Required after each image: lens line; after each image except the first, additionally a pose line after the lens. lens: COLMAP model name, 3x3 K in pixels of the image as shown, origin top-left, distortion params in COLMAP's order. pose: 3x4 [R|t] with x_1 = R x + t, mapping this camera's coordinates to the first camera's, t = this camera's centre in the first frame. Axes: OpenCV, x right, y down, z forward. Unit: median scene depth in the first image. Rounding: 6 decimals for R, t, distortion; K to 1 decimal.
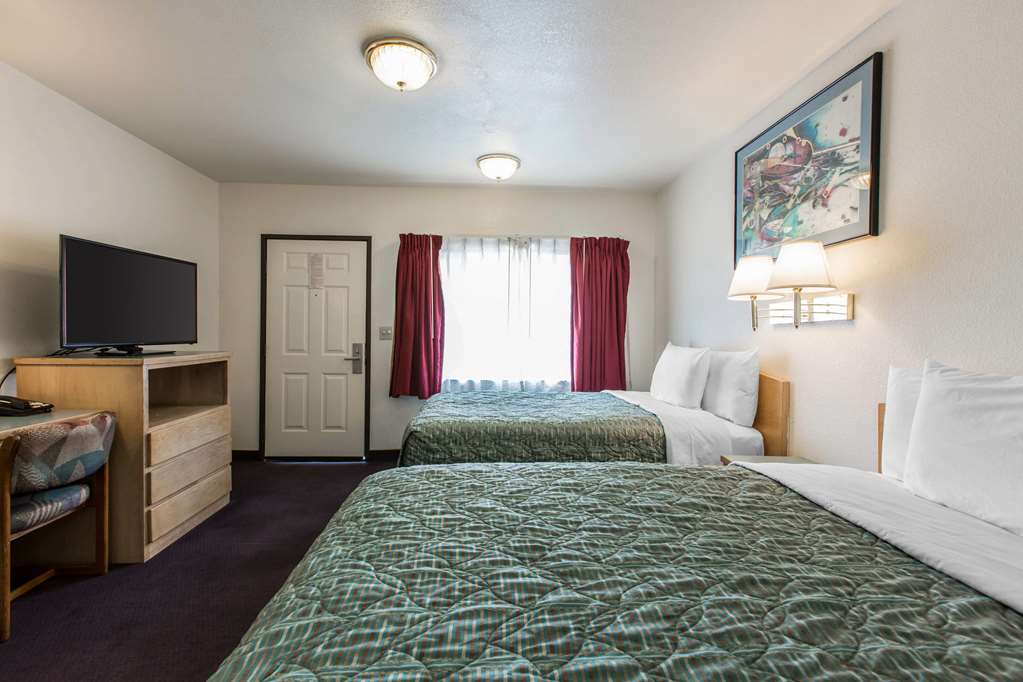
lens RADIAL K [[468.9, 0, 506.0], [0, 468.9, 339.2], [0, 0, 1]] dist [0.001754, -0.000152]
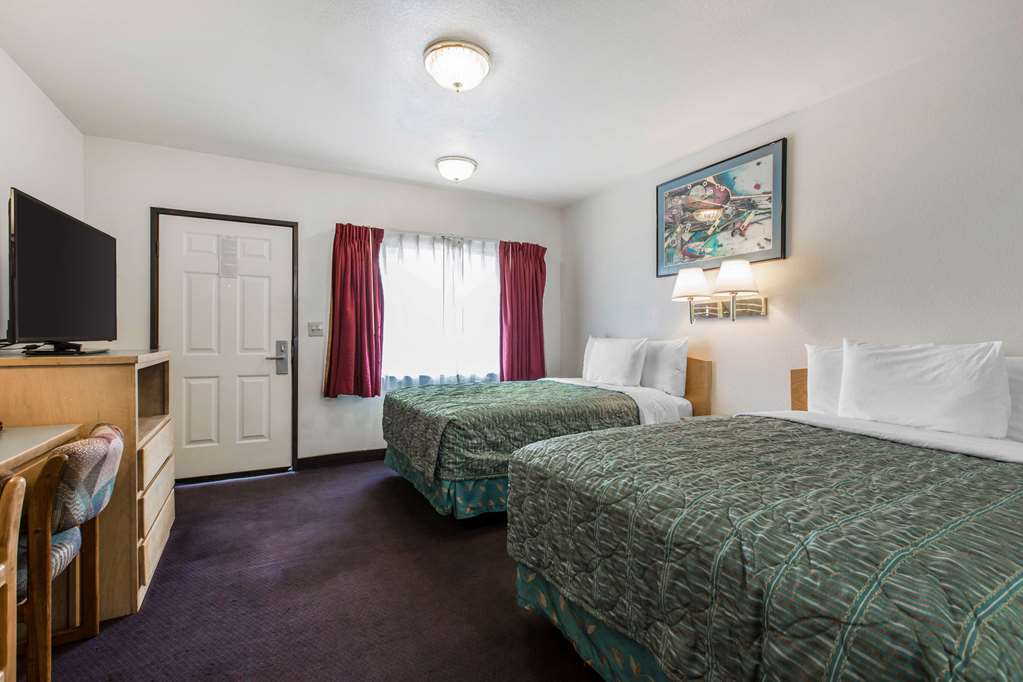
lens RADIAL K [[468.9, 0, 506.0], [0, 468.9, 339.2], [0, 0, 1]] dist [0.001754, -0.000152]
pose [[0.905835, -0.010450, 0.423501, -0.479241], [0.012215, 0.999924, -0.001453, 0.019843], [-0.423454, 0.006490, 0.905895, 0.012214]]
